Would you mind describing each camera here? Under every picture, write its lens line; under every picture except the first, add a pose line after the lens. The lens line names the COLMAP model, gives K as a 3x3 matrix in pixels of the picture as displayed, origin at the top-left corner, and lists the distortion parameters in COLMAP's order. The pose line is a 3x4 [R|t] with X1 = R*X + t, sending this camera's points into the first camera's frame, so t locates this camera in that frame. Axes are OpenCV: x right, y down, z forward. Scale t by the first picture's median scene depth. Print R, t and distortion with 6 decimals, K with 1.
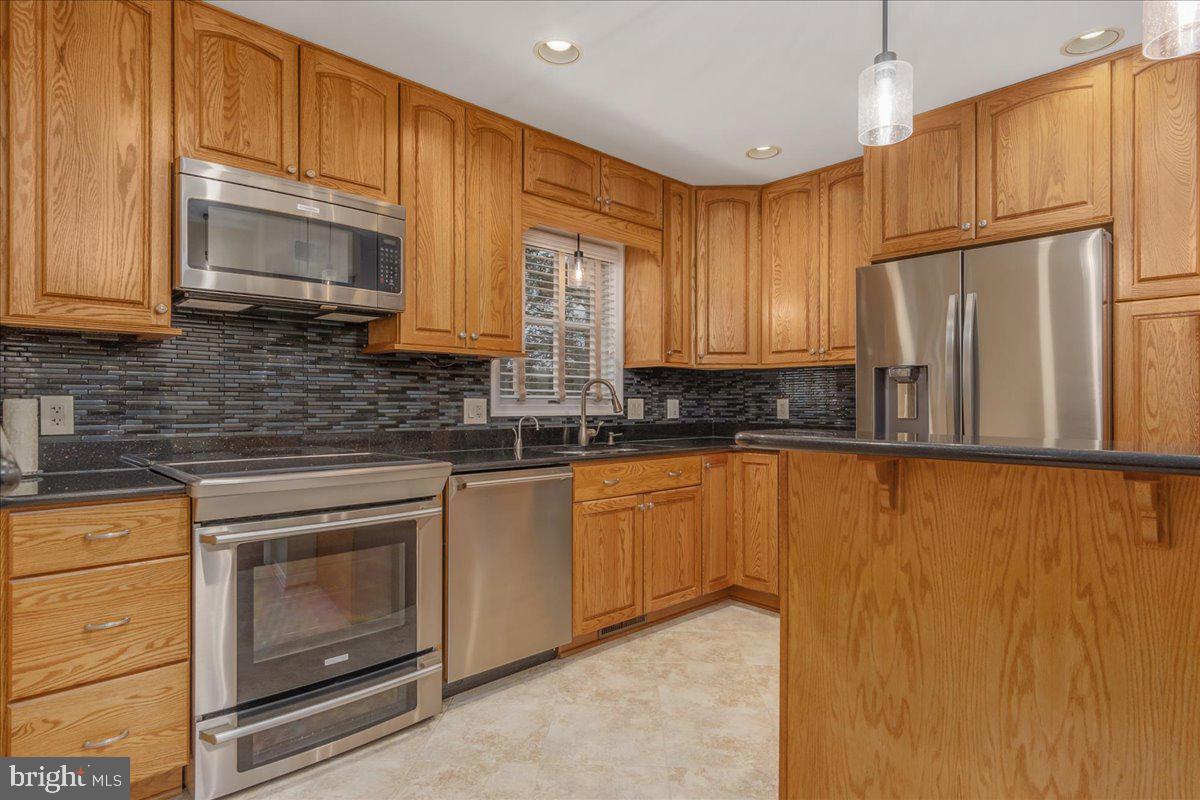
lens RADIAL K [[640.8, 0, 611.2], [0, 640.8, 401.1], [0, 0, 1]] dist [0.005322, 0.002002]
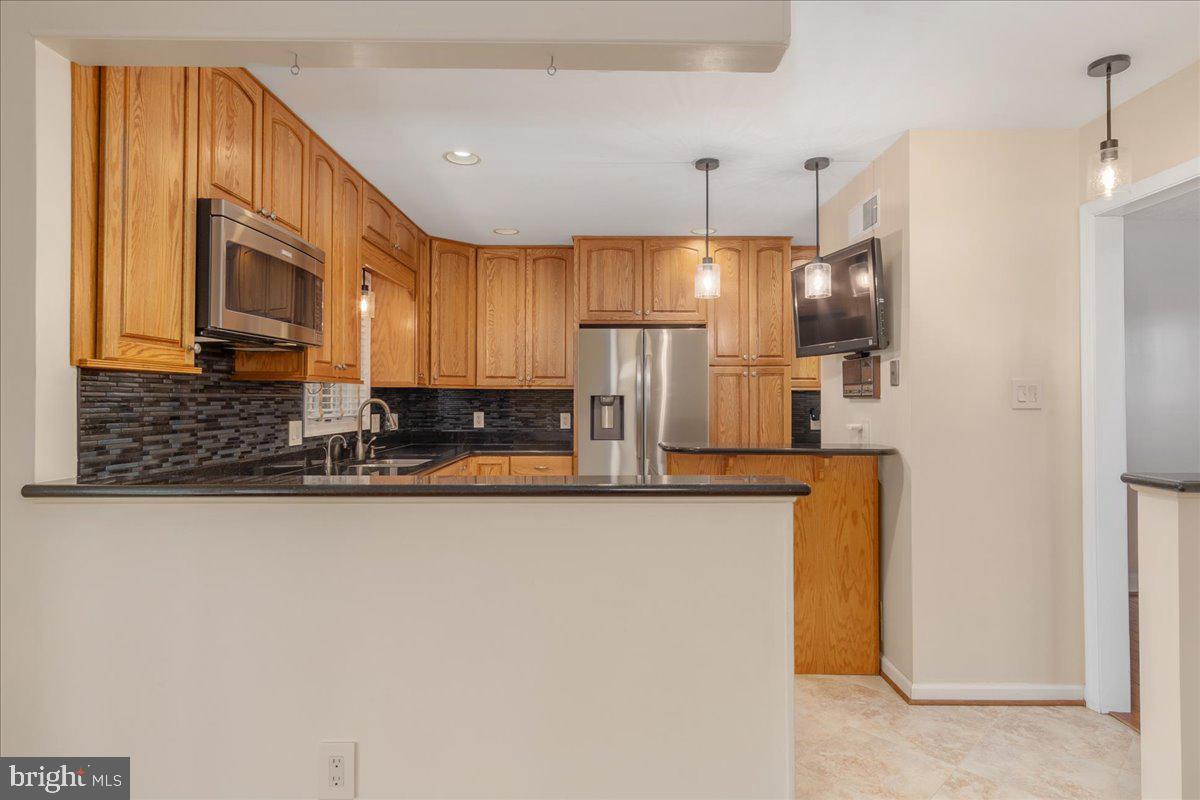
lens RADIAL K [[640.8, 0, 602.2], [0, 640.8, 390.5], [0, 0, 1]] dist [0.005322, 0.002002]
pose [[0.697670, 0.010104, 0.716348, -0.667413], [-0.005769, 0.999947, -0.008486, -0.051448], [-0.716396, 0.001787, 0.697692, -0.090170]]
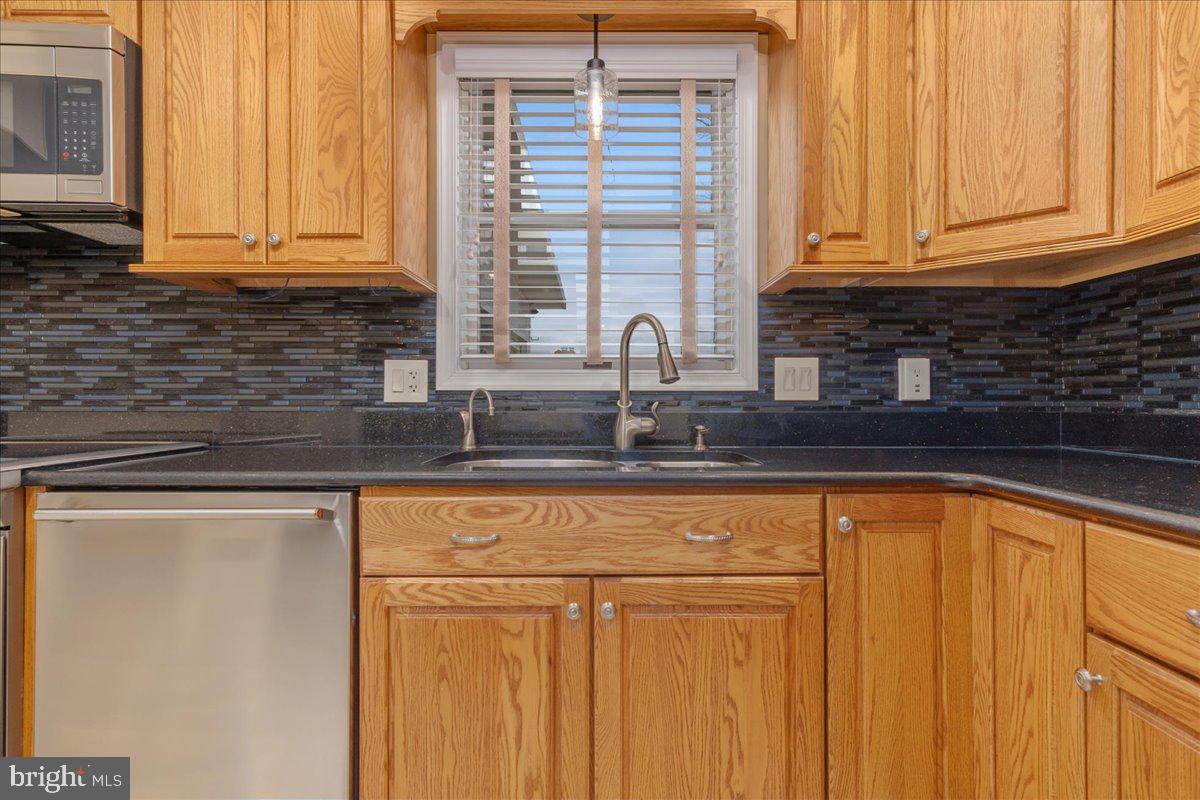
lens RADIAL K [[640.8, 0, 607.7], [0, 640.8, 397.1], [0, 0, 1]] dist [0.005322, 0.002002]
pose [[0.721445, -0.002043, -0.692469, 0.359928], [0.004219, 0.999990, 0.001446, 0.033080], [0.692459, -0.003965, 0.721446, 0.767457]]
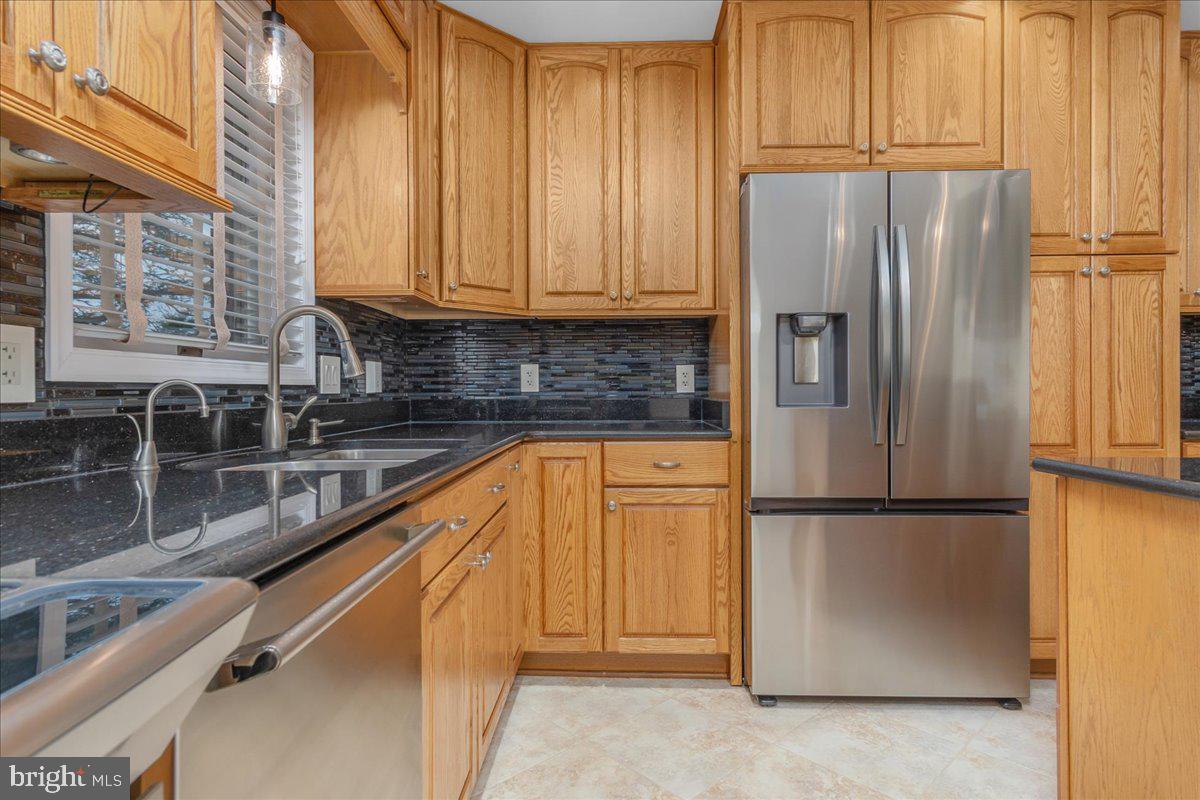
lens RADIAL K [[640.8, 0, 607.9], [0, 640.8, 390.2], [0, 0, 1]] dist [0.005322, 0.002002]
pose [[0.706531, -0.005405, 0.707661, -0.243965], [0.001710, 0.999981, 0.005931, 0.030272], [-0.707680, -0.002980, 0.706527, 0.617000]]
